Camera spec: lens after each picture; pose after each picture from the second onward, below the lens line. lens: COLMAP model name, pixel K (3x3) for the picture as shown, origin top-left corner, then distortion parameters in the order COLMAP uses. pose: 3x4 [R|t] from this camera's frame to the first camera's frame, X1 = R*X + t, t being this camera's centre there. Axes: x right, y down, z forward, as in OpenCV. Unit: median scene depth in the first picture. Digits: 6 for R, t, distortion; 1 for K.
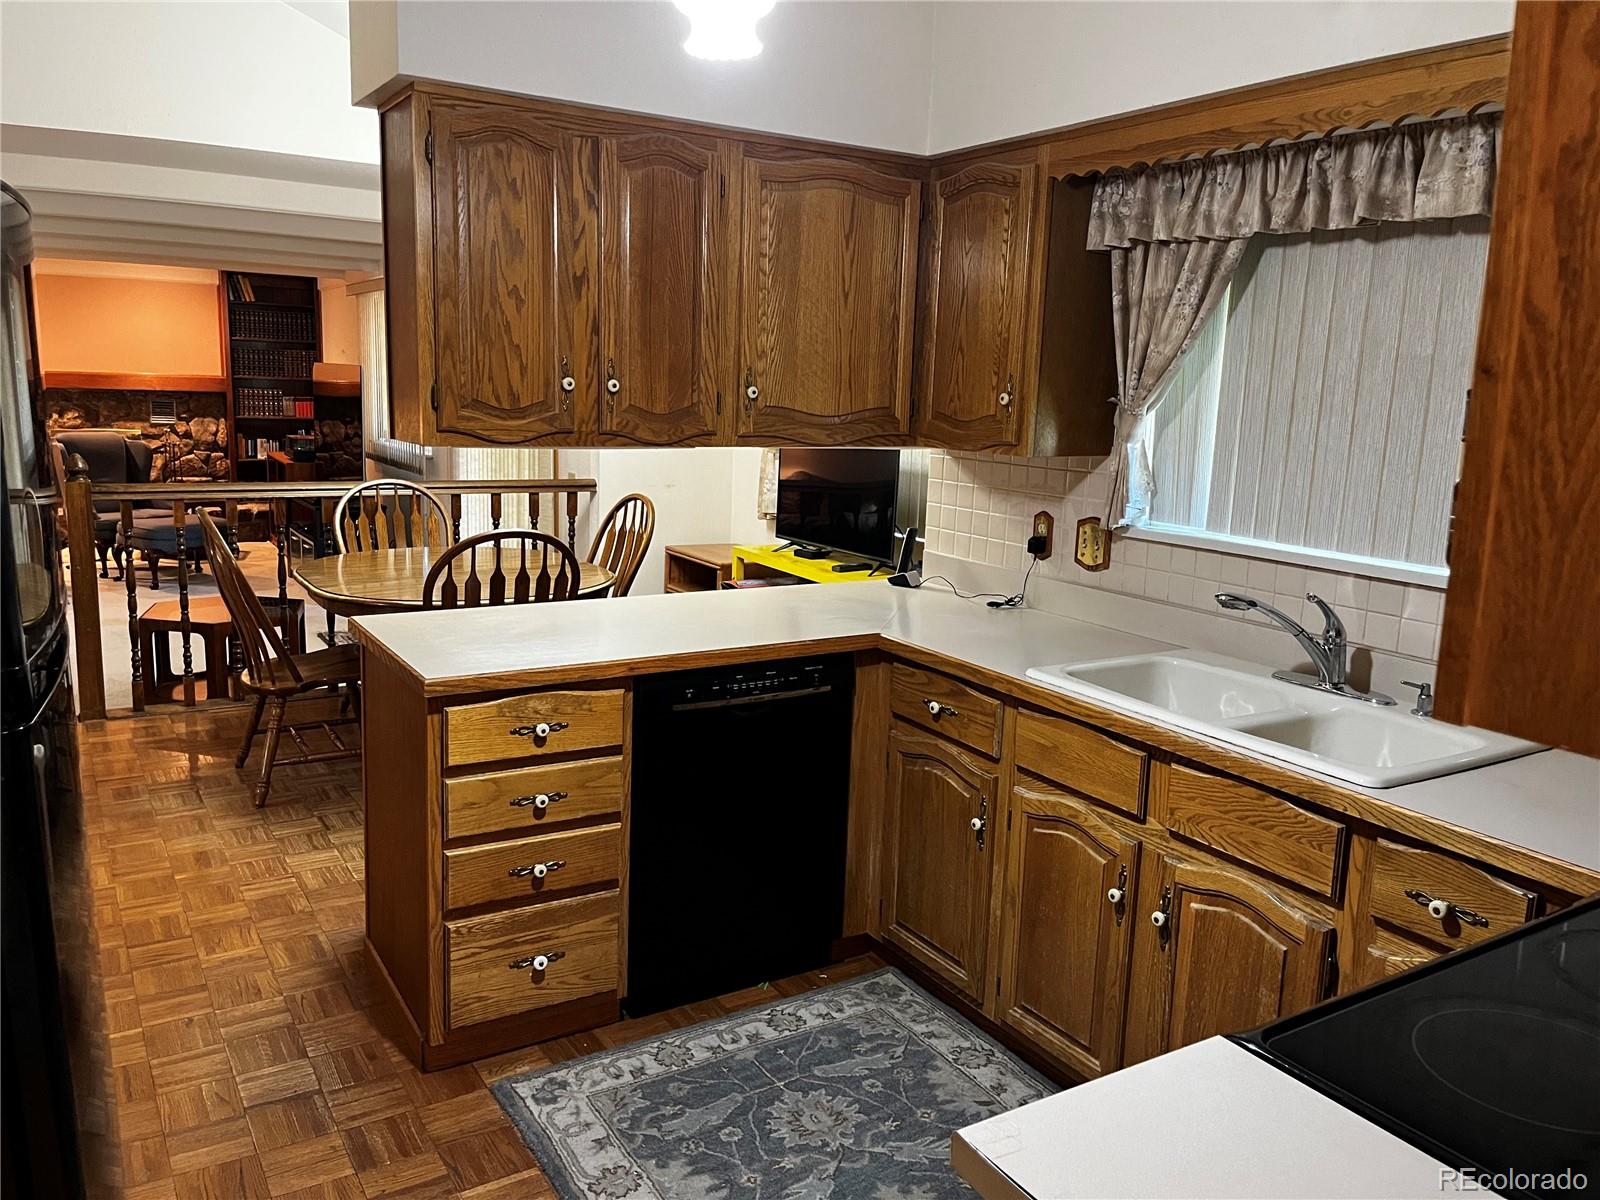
lens RADIAL K [[1215.2, 0, 799.9], [0, 1215.2, 598.6], [0, 0, 1]] dist [0.061295, -0.091344]
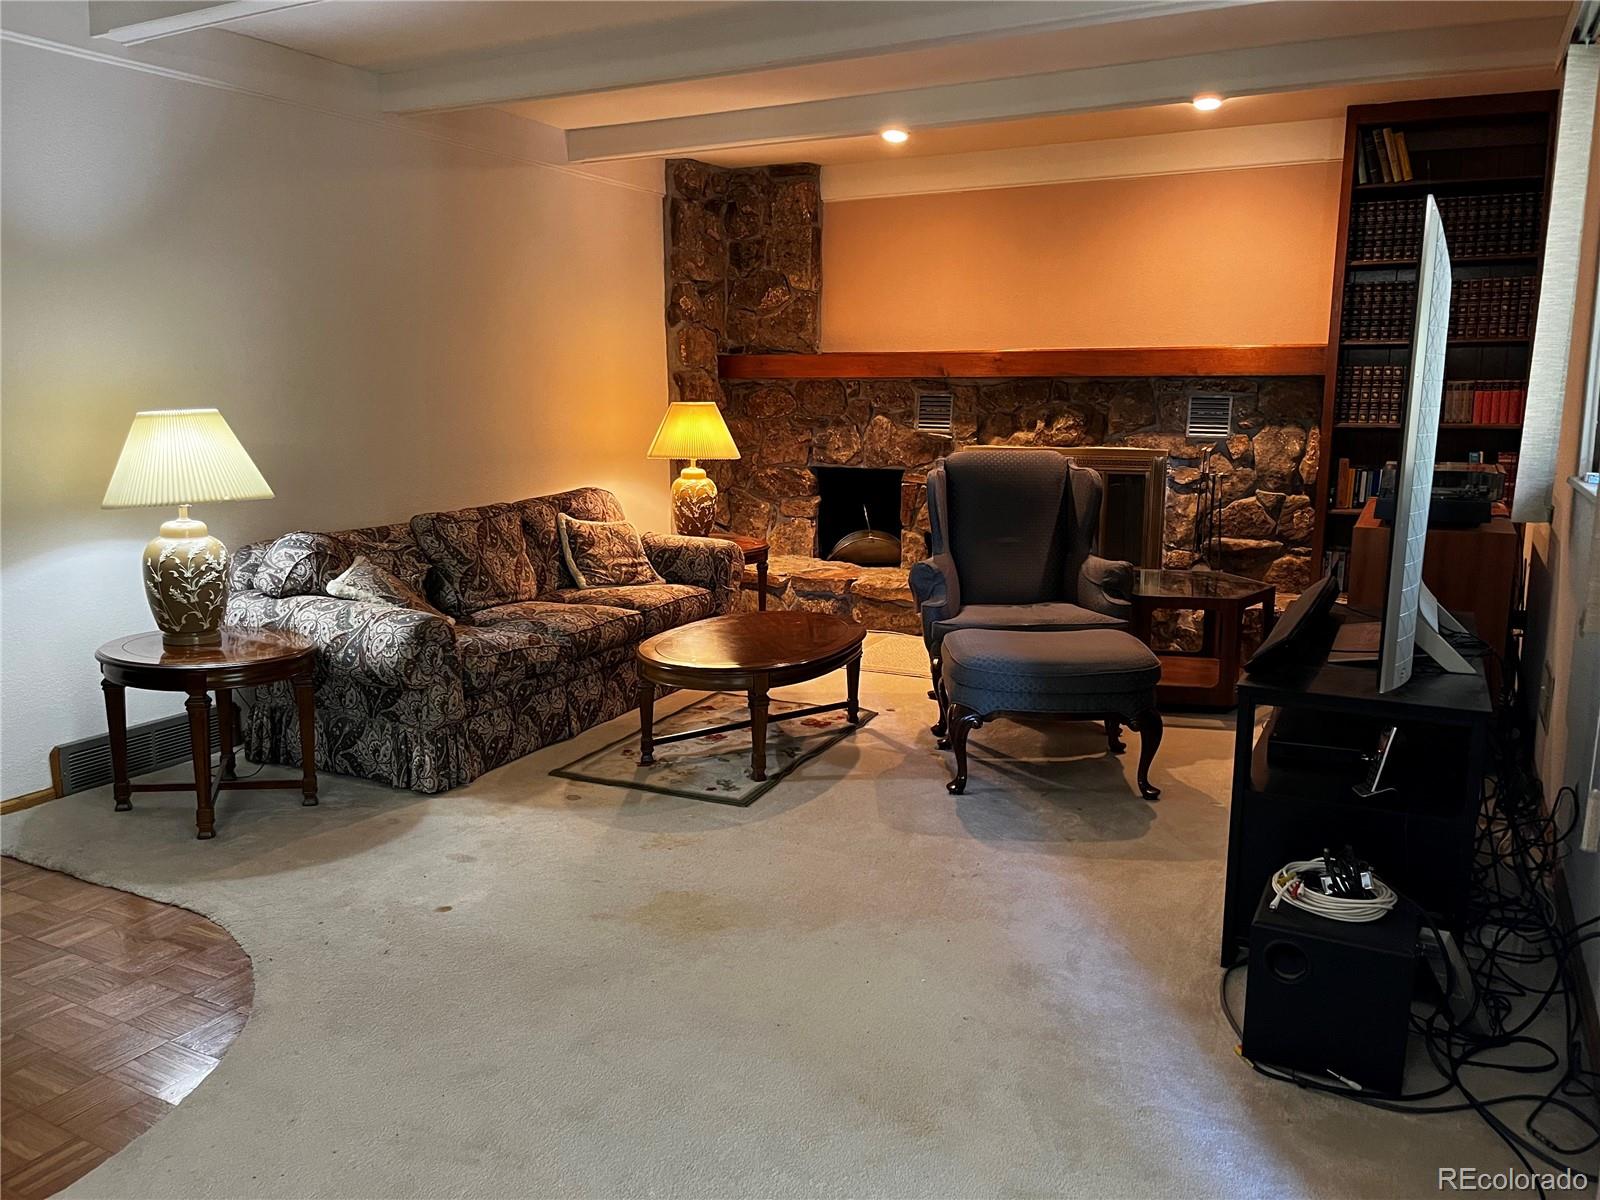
lens RADIAL K [[1215.2, 0, 800.5], [0, 1215.2, 601.2], [0, 0, 1]] dist [0.061295, -0.091344]
pose [[0.514990, 0.116755, -0.849208, -0.144545], [-0.131009, 0.989762, 0.056631, -0.077931], [0.847126, 0.082090, 0.525013, 0.567420]]
